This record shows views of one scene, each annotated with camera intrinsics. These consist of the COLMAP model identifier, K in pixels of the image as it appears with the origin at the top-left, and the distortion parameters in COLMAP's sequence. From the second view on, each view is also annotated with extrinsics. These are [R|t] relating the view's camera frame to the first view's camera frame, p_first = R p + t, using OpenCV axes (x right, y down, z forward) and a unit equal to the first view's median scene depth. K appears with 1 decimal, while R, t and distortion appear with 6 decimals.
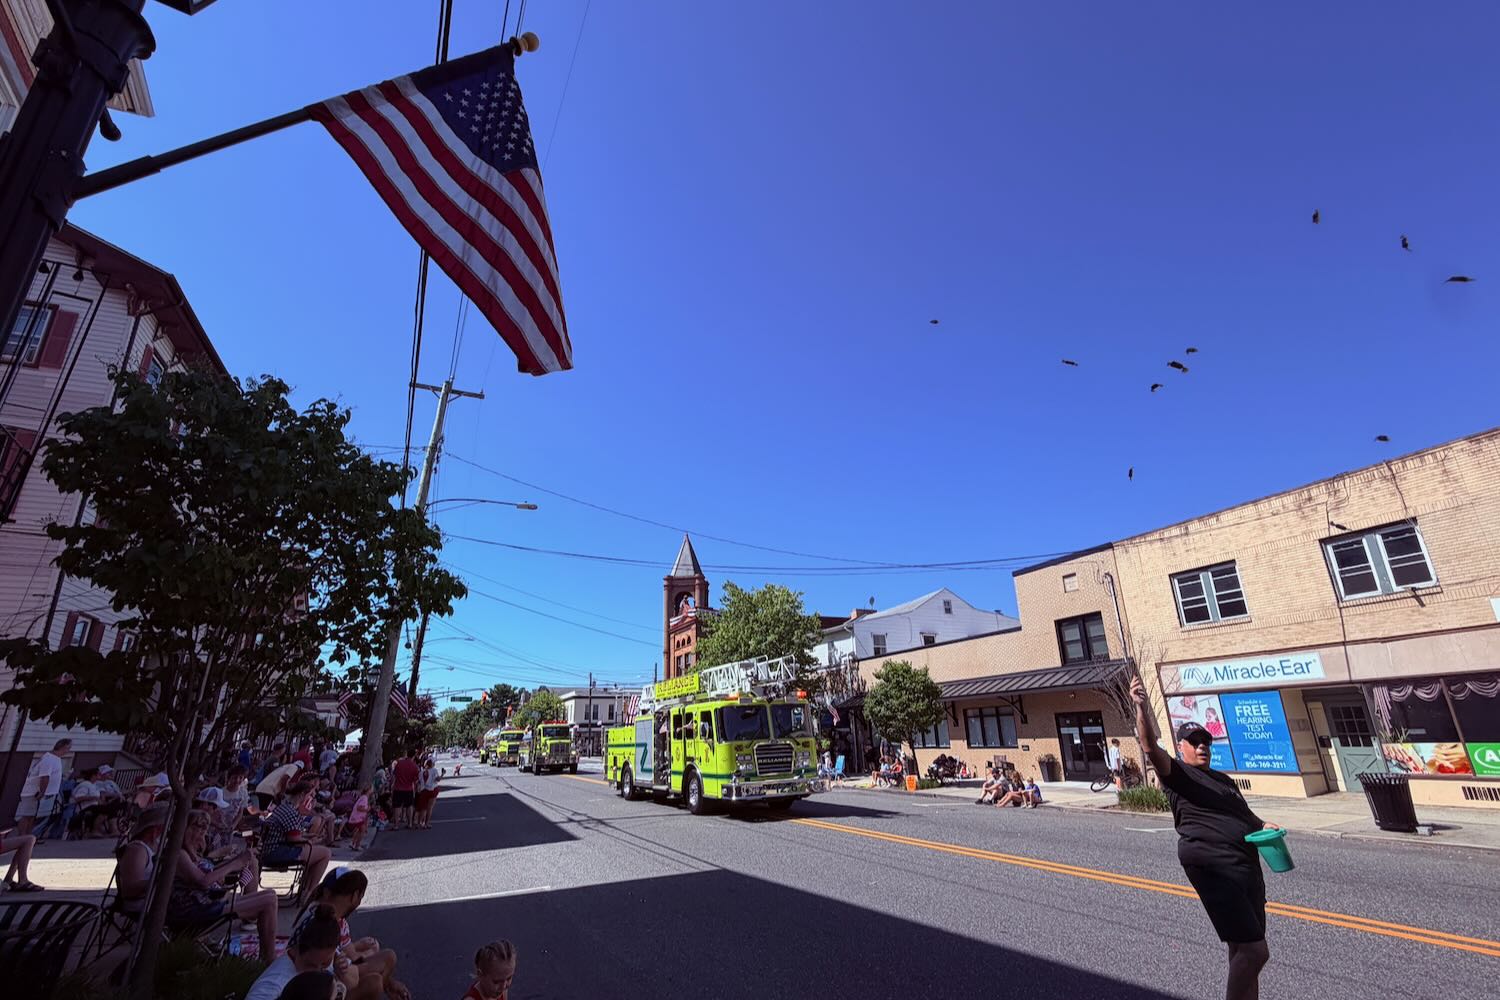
lens RADIAL K [[686.7, 0, 757.5], [0, 686.7, 497.6], [0, 0, 1]] dist [0.002910, -0.000070]
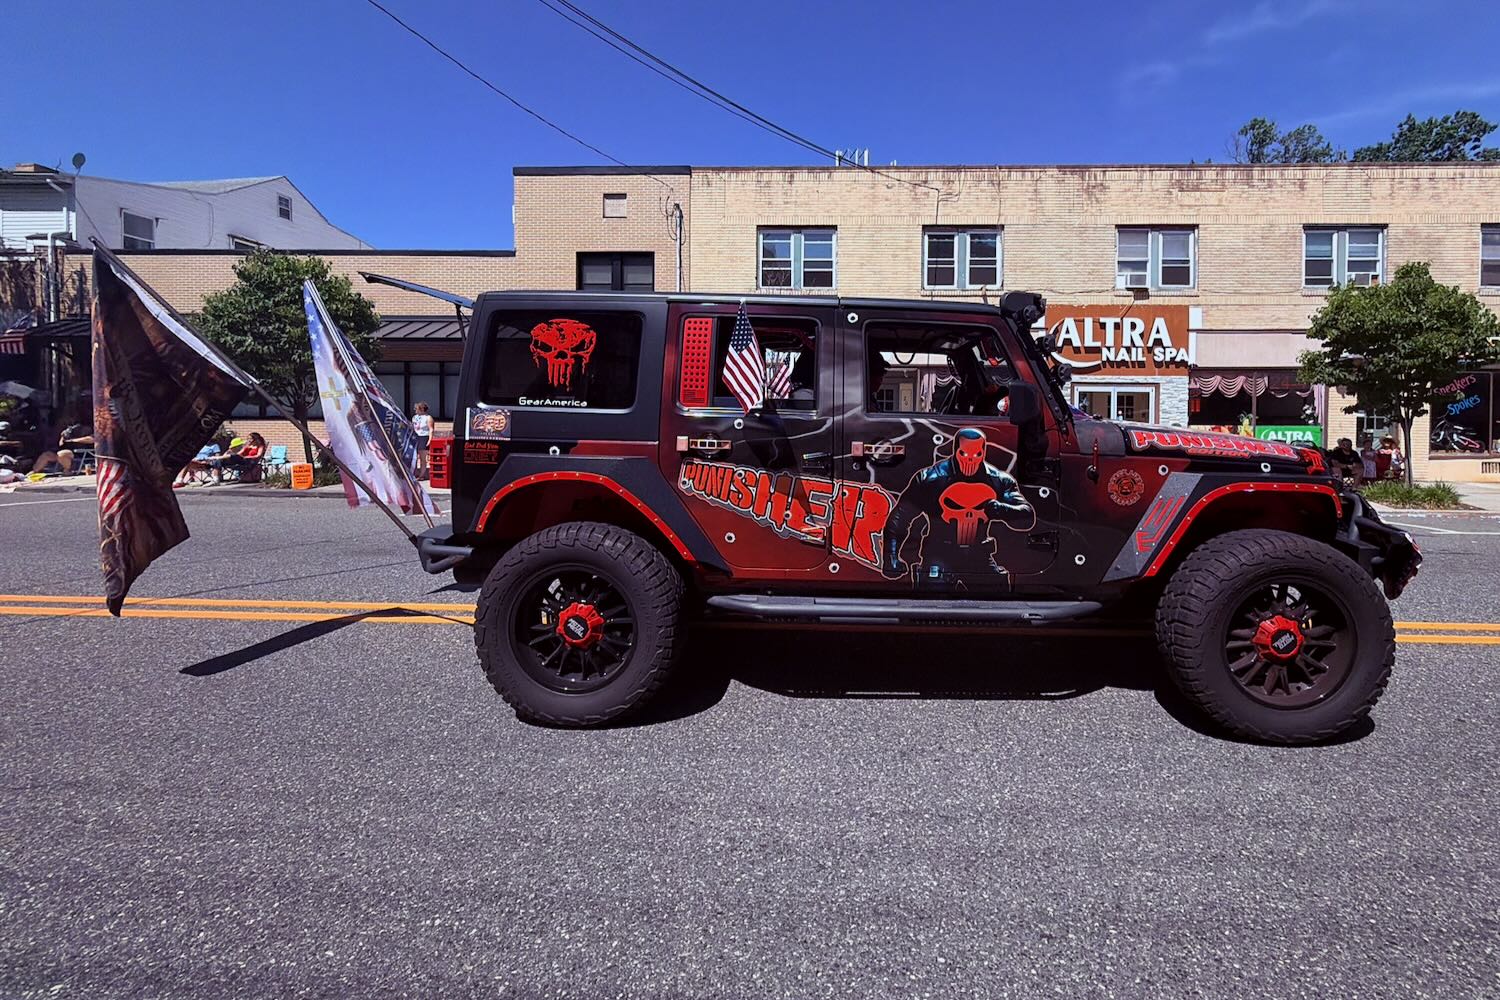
lens RADIAL K [[686.7, 0, 839.2], [0, 686.7, 425.2], [0, 0, 1]] dist [0.002910, -0.000070]
pose [[0.452871, 0.024950, 0.891227, -0.084679], [-0.316699, 0.938921, 0.134644, 0.204334], [-0.833433, -0.343227, 0.433111, 0.508459]]
